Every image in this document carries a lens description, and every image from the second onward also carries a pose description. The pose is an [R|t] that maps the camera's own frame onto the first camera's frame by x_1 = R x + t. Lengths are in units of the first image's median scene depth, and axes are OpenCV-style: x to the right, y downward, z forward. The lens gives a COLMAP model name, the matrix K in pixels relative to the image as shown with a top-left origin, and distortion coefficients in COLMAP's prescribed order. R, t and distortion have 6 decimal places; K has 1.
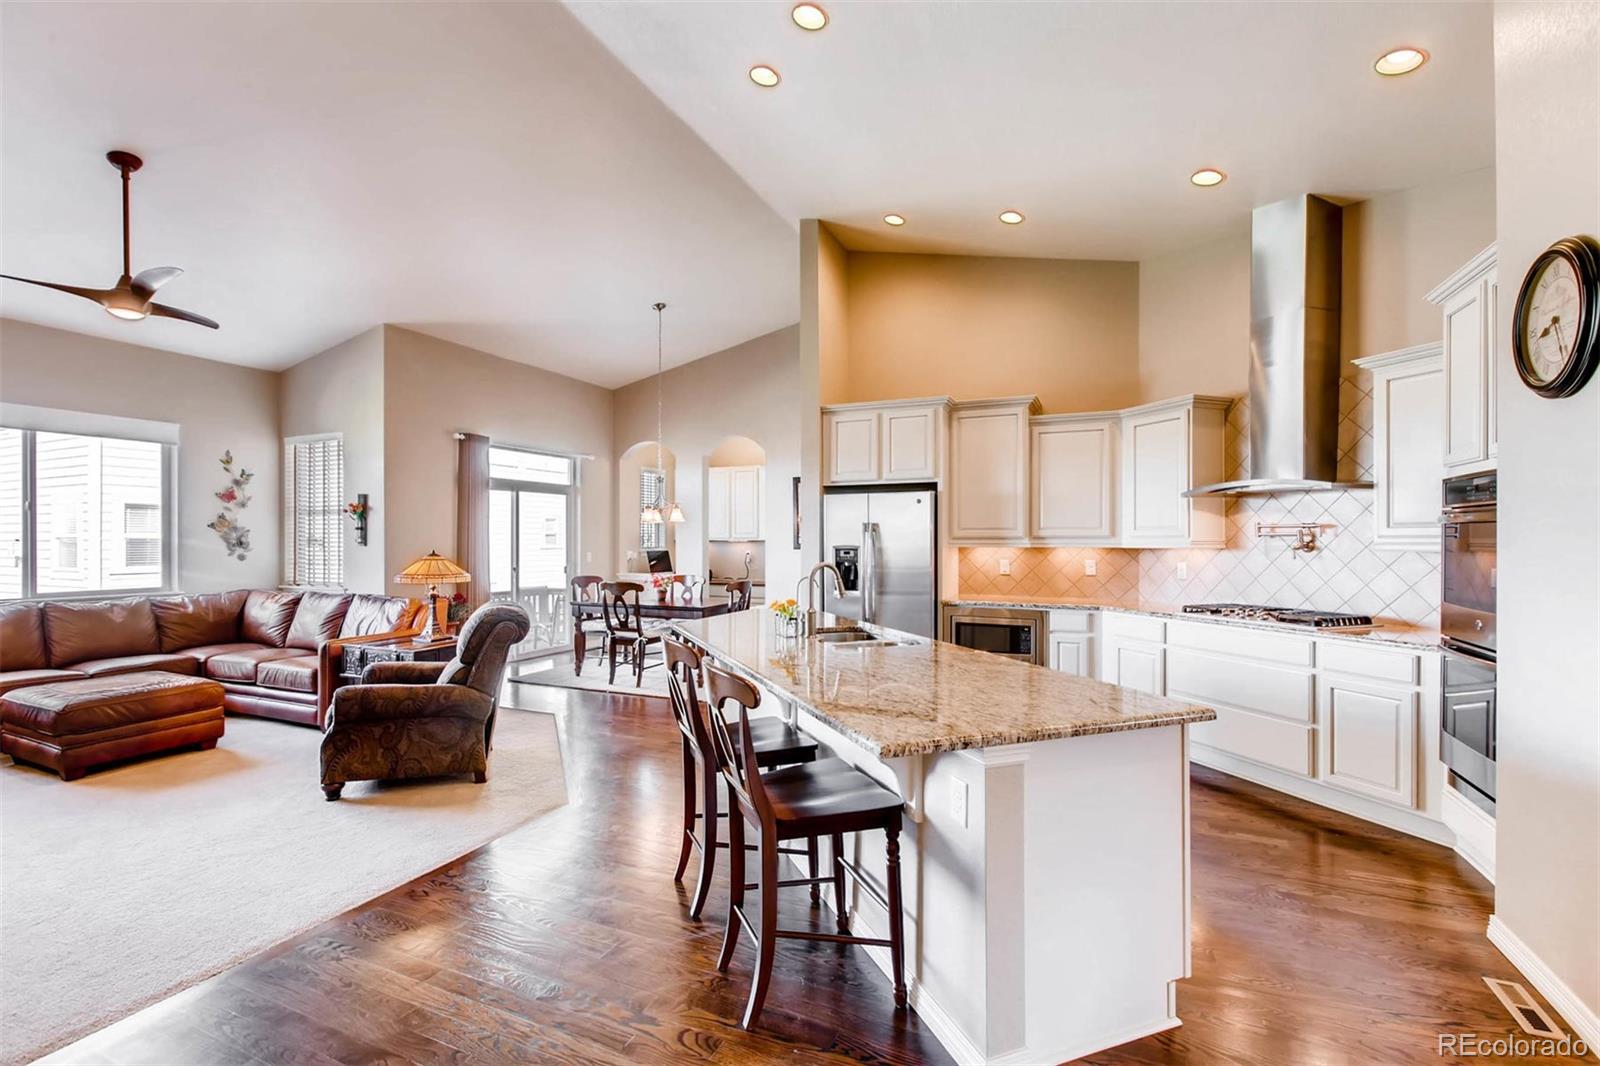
lens RADIAL K [[715.0, 0, 776.6], [0, 715.0, 539.9], [0, 0, 1]] dist [0.000786, 0.000159]
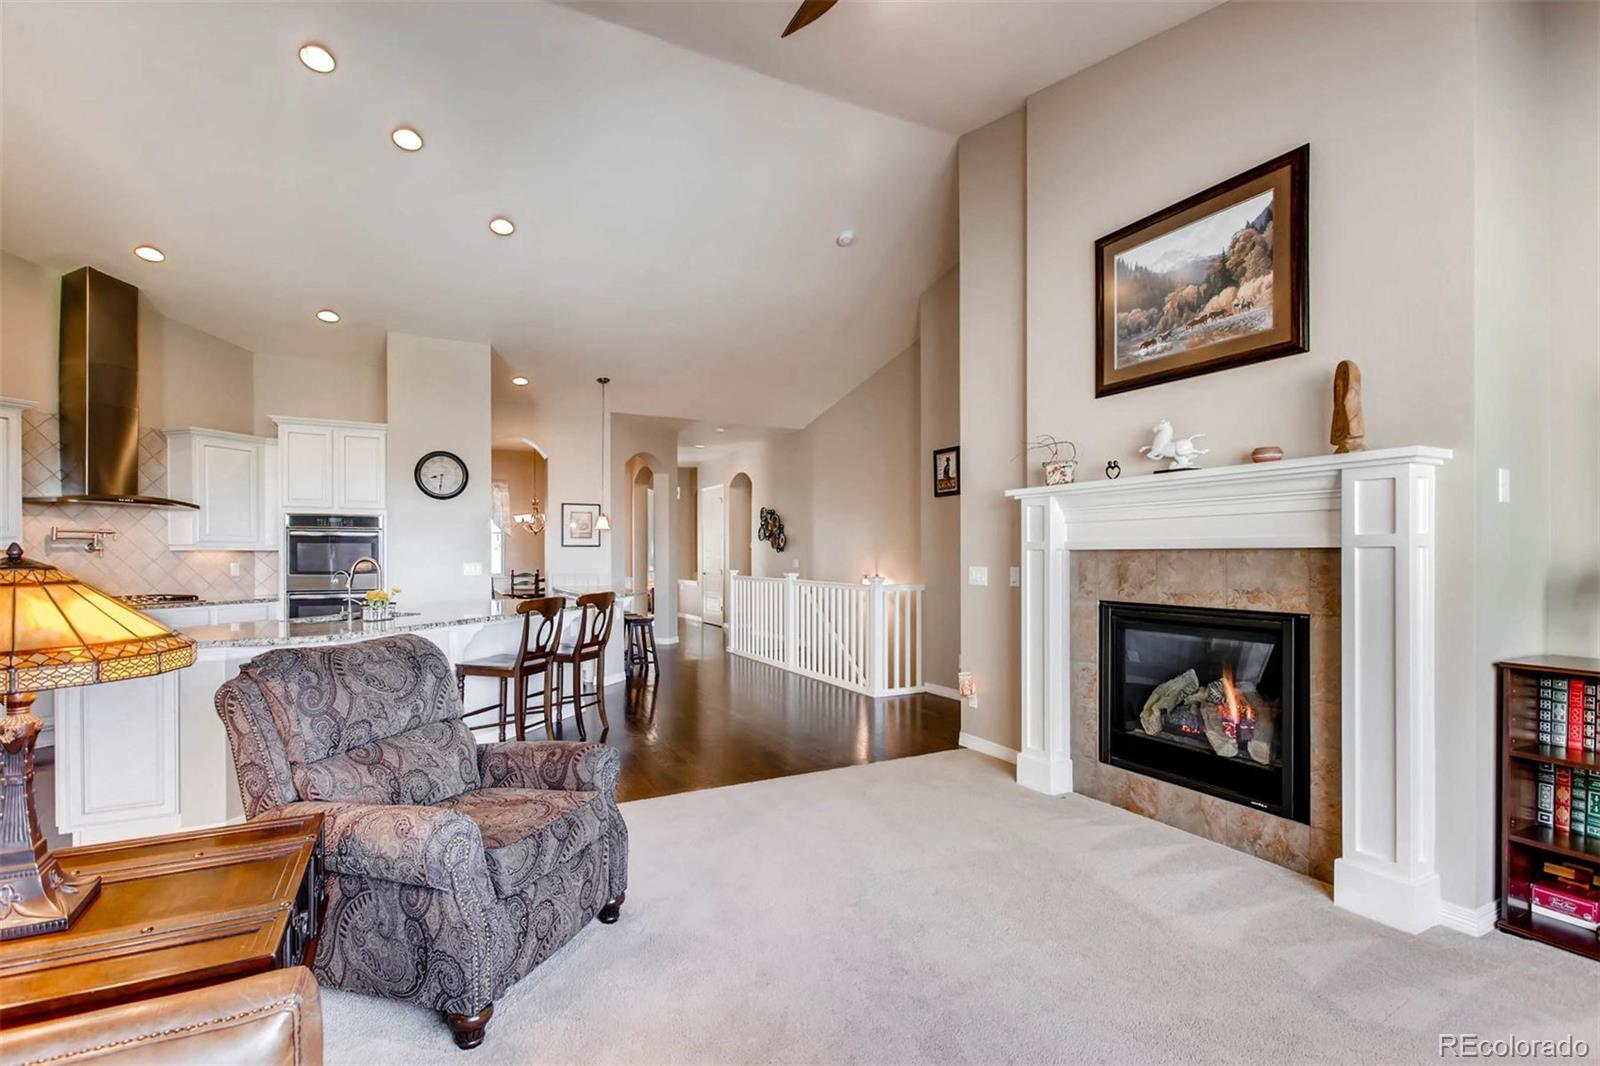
lens RADIAL K [[736.6, 0, 800.5], [0, 736.6, 553.4], [0, 0, 1]] dist [0.022258, -0.000052]
pose [[-0.802530, 0.002514, 0.596606, -1.063784], [0.002862, 0.999996, -0.000364, 0.023626], [-0.596604, 0.001415, -0.802534, 1.329673]]
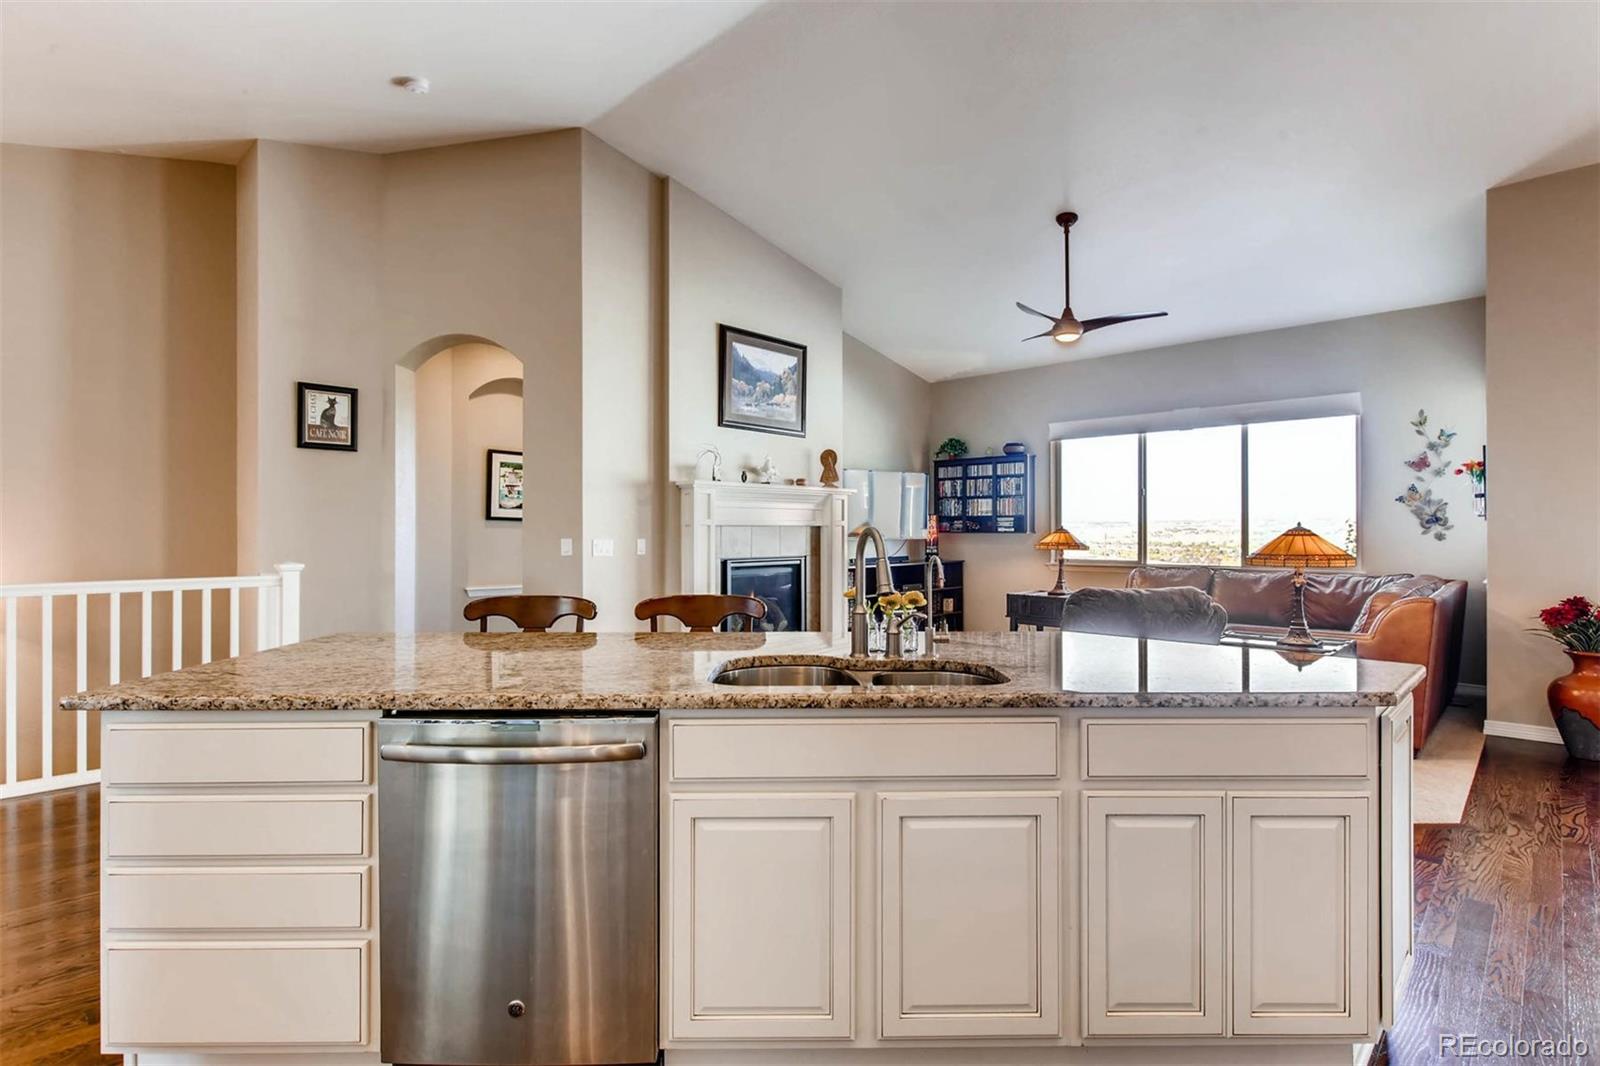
lens RADIAL K [[803.0, 0, 800.0], [0, 803.0, 533.0], [0, 0, 1]] dist [0.014342, 0.000199]
pose [[-0.301785, 0.005789, -0.953359, 0.612346], [0.000199, 0.999982, 0.006010, 0.024571], [0.953376, 0.001624, -0.301780, 0.976068]]
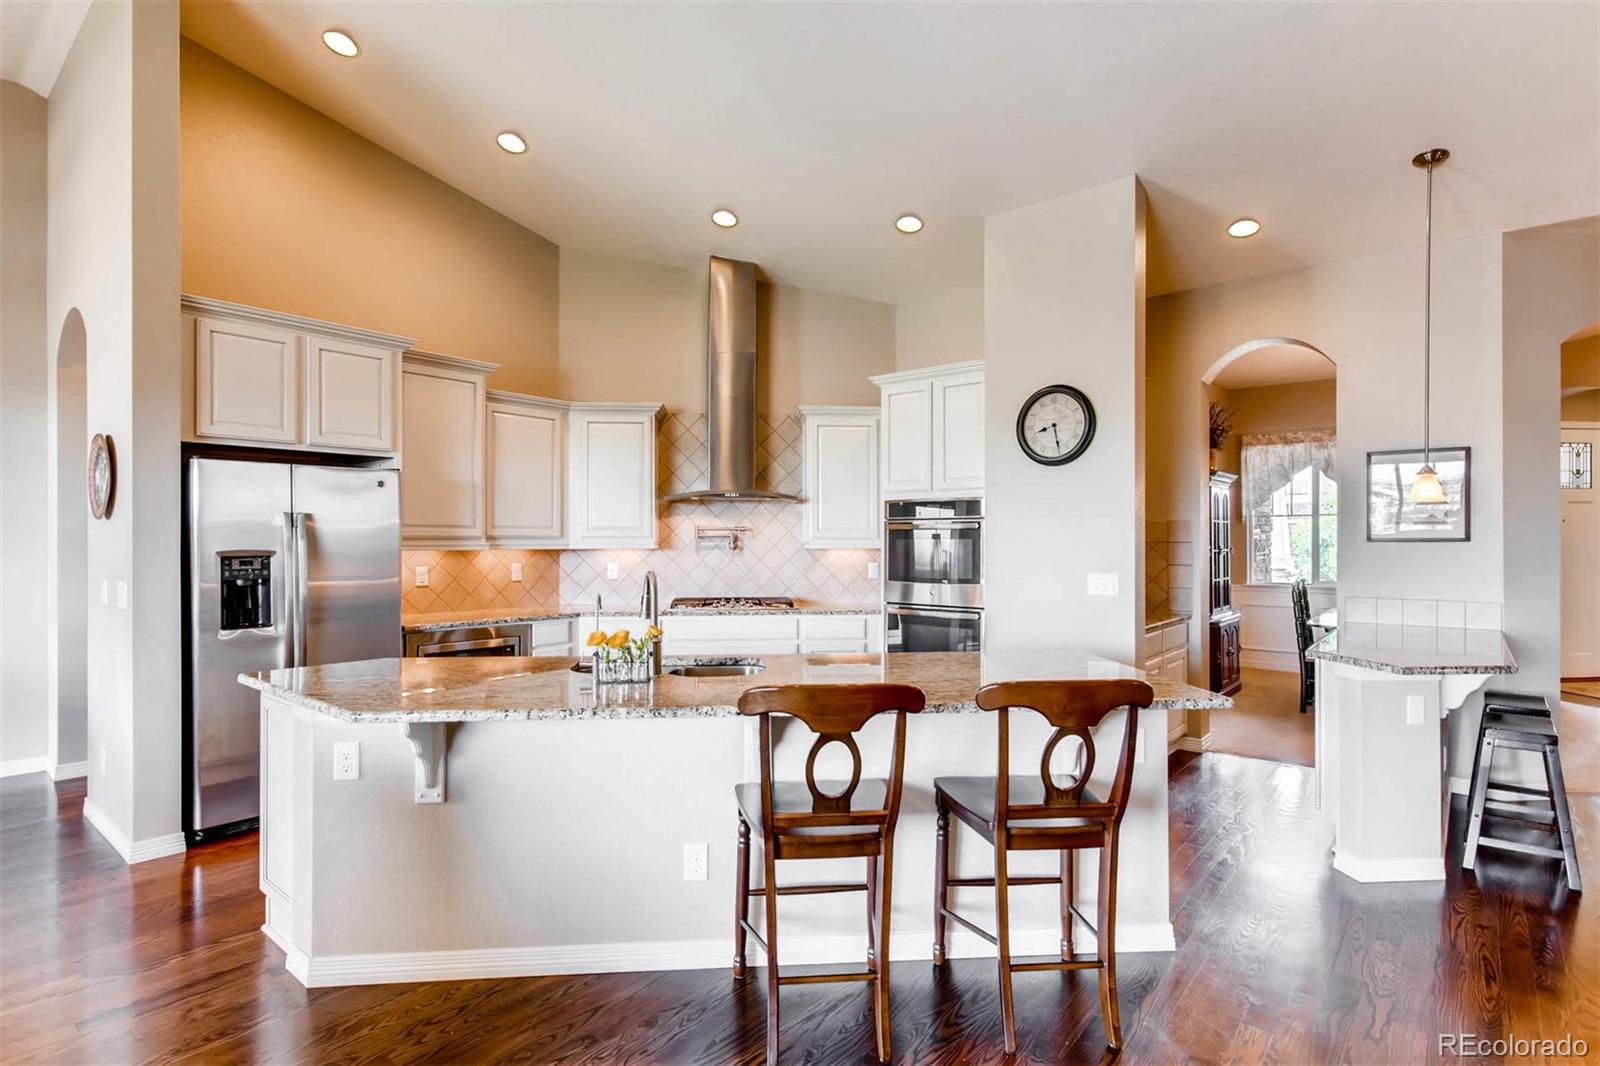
lens RADIAL K [[803.0, 0, 800.0], [0, 803.0, 533.0], [0, 0, 1]] dist [0.014342, 0.000199]
pose [[0.256578, 0.008051, 0.966490, -0.561628], [0.000099, 0.999965, -0.008356, -0.001160], [-0.966523, 0.002240, 0.256568, 0.539856]]
